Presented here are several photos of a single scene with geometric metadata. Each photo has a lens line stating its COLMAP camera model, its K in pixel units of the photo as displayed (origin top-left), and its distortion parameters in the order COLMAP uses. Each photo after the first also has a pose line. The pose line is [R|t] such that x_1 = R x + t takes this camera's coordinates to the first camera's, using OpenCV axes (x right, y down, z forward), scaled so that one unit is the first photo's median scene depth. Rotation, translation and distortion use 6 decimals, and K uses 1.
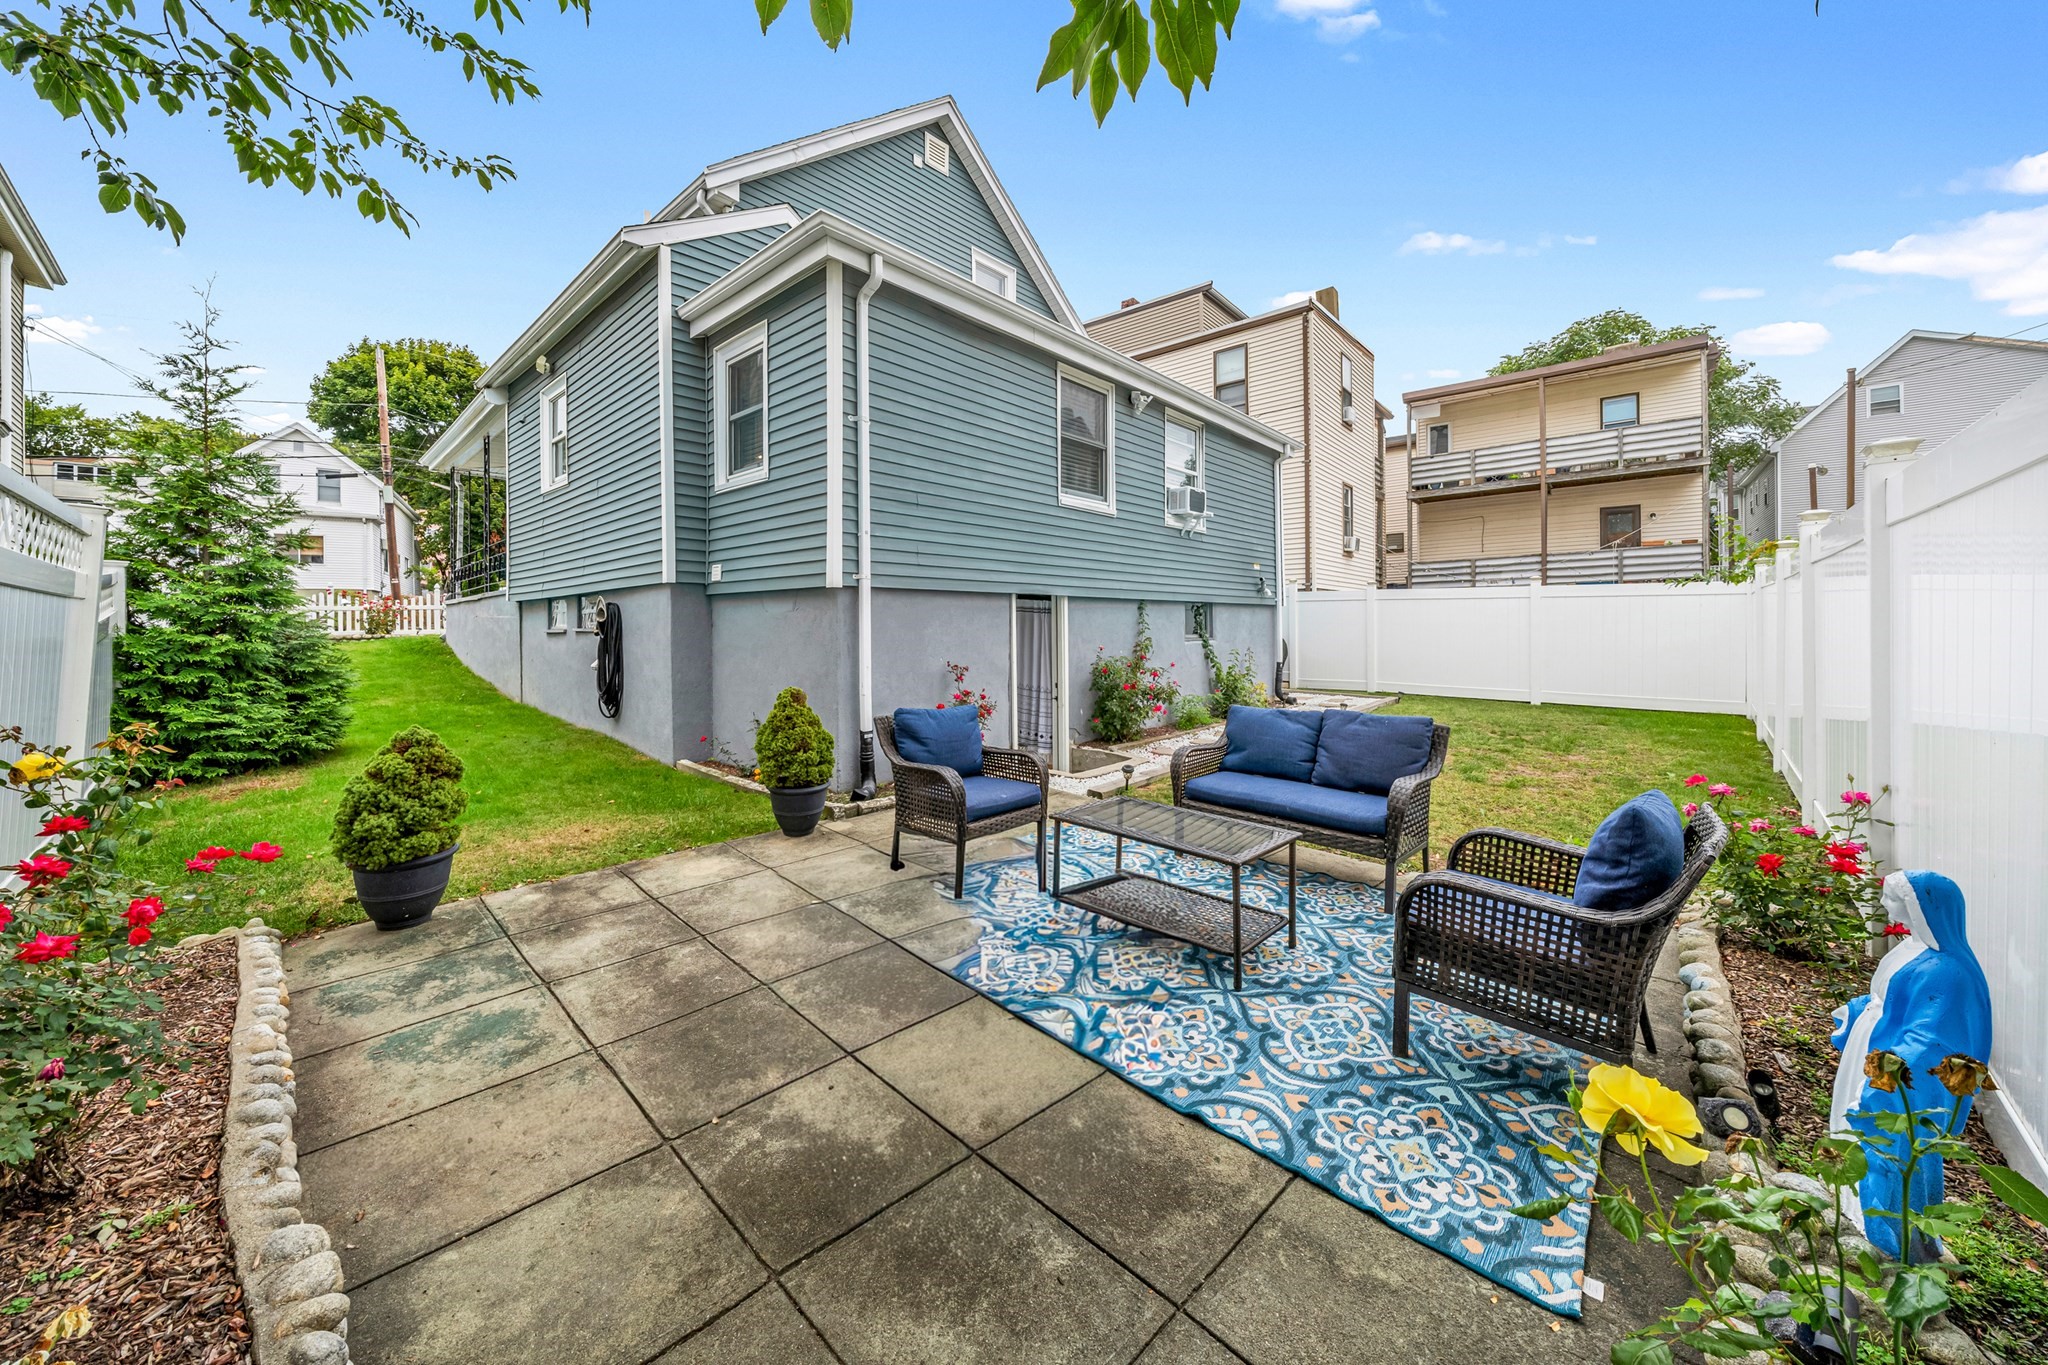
lens RADIAL K [[709.1, 0, 1014.7], [0, 709.1, 627.8], [0, 0, 1]] dist [-0.000691, -0.000120]
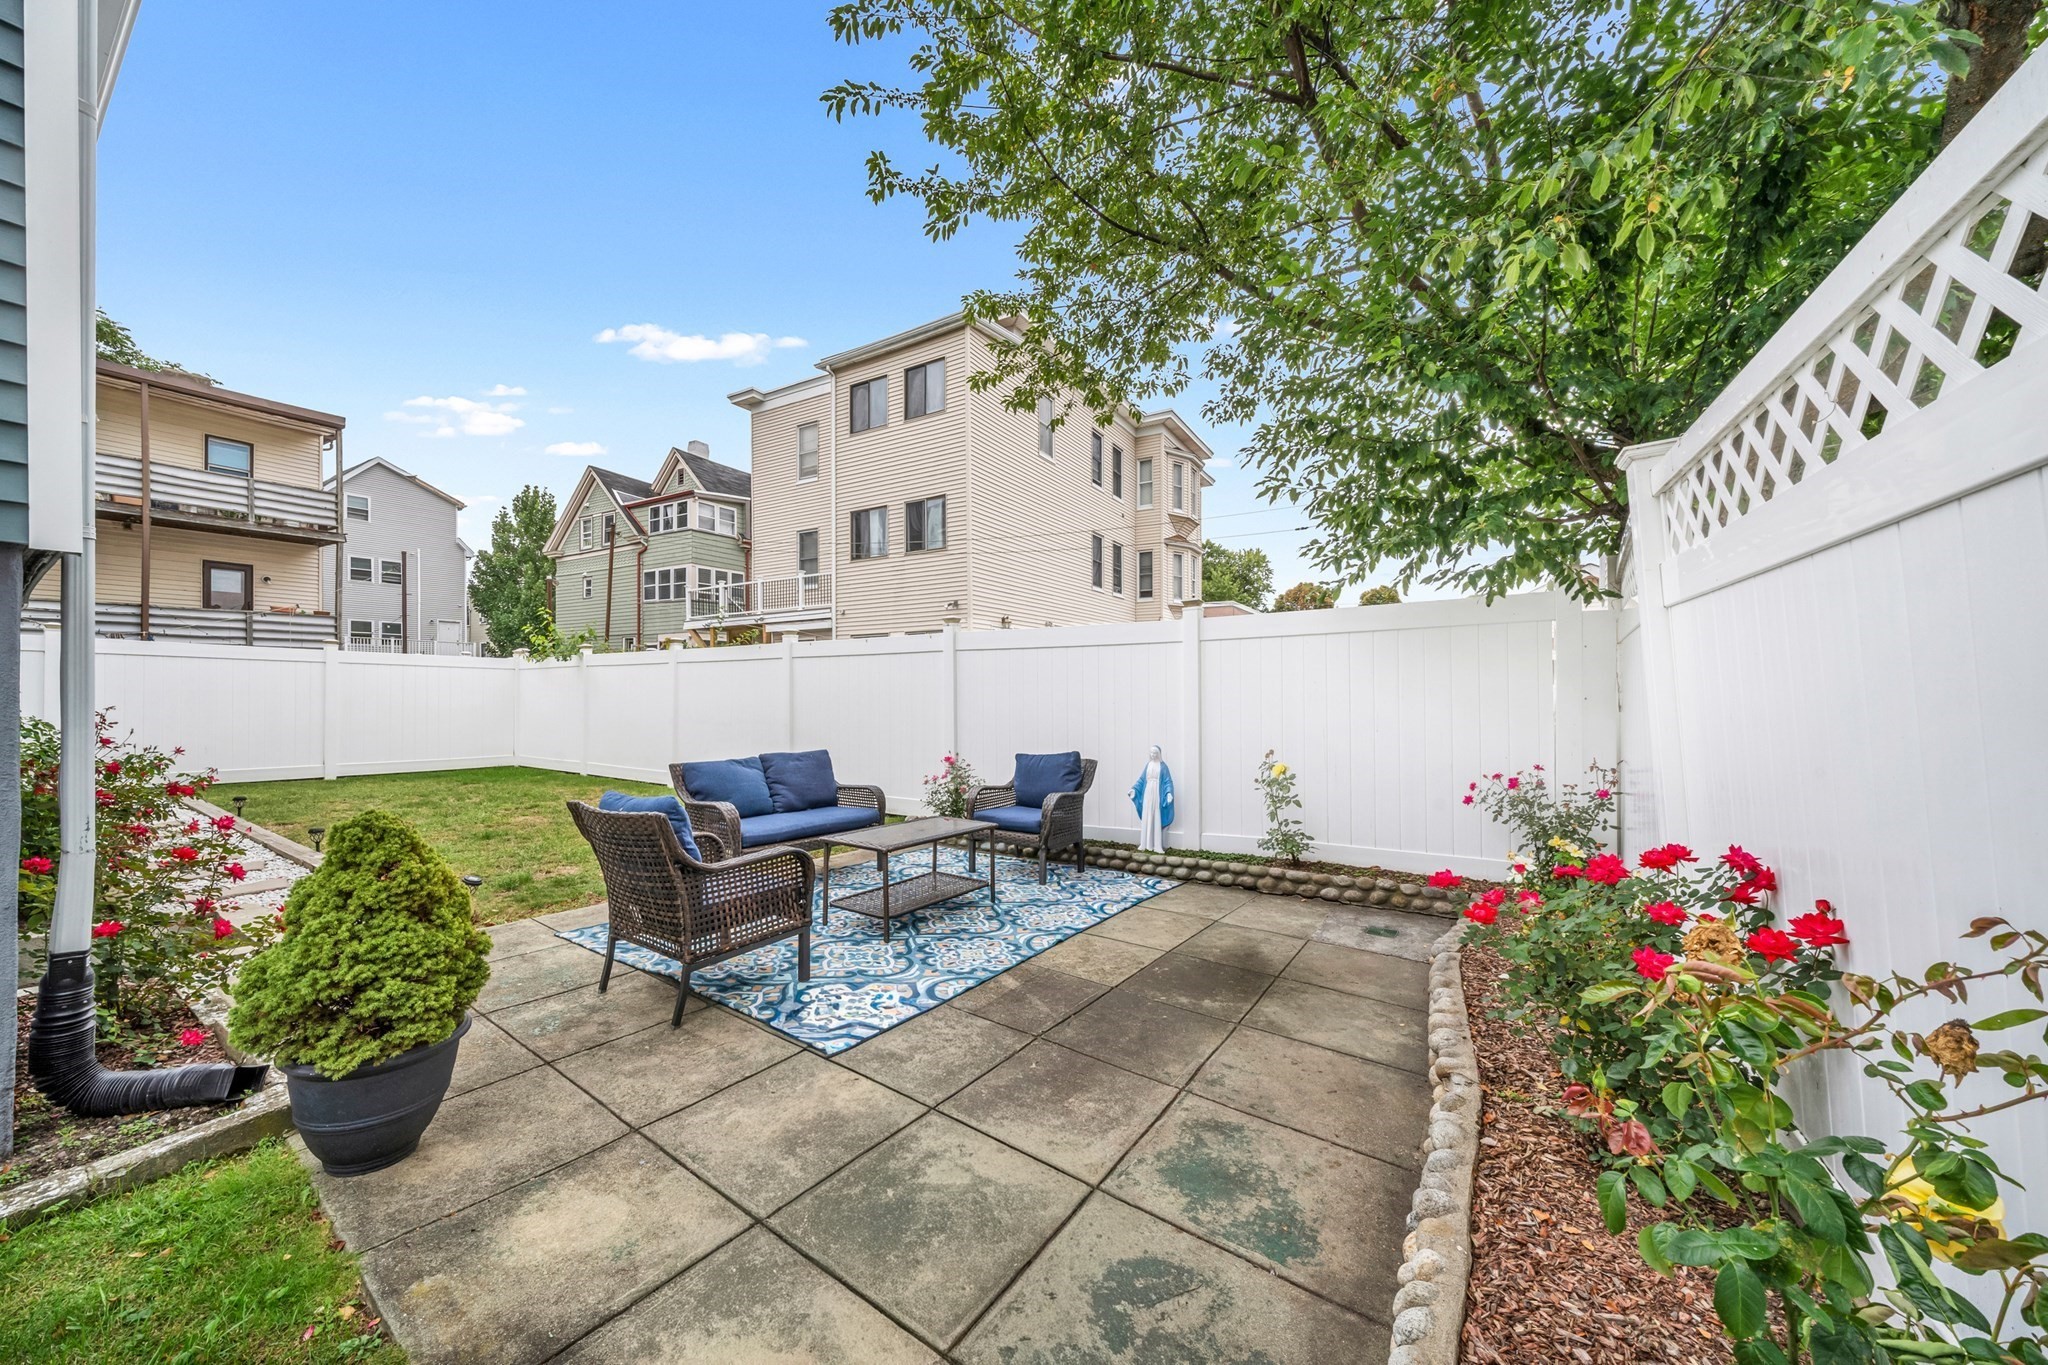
lens RADIAL K [[692.1, 0, 1024.0], [0, 692.1, 682.5], [0, 0, 1]] dist [-0.000539, -0.000036]
pose [[-0.141219, 0.022173, 0.989730, -0.165347], [0.004830, 0.999753, -0.021708, 0.003895], [-0.989967, 0.001715, -0.141291, 0.145553]]
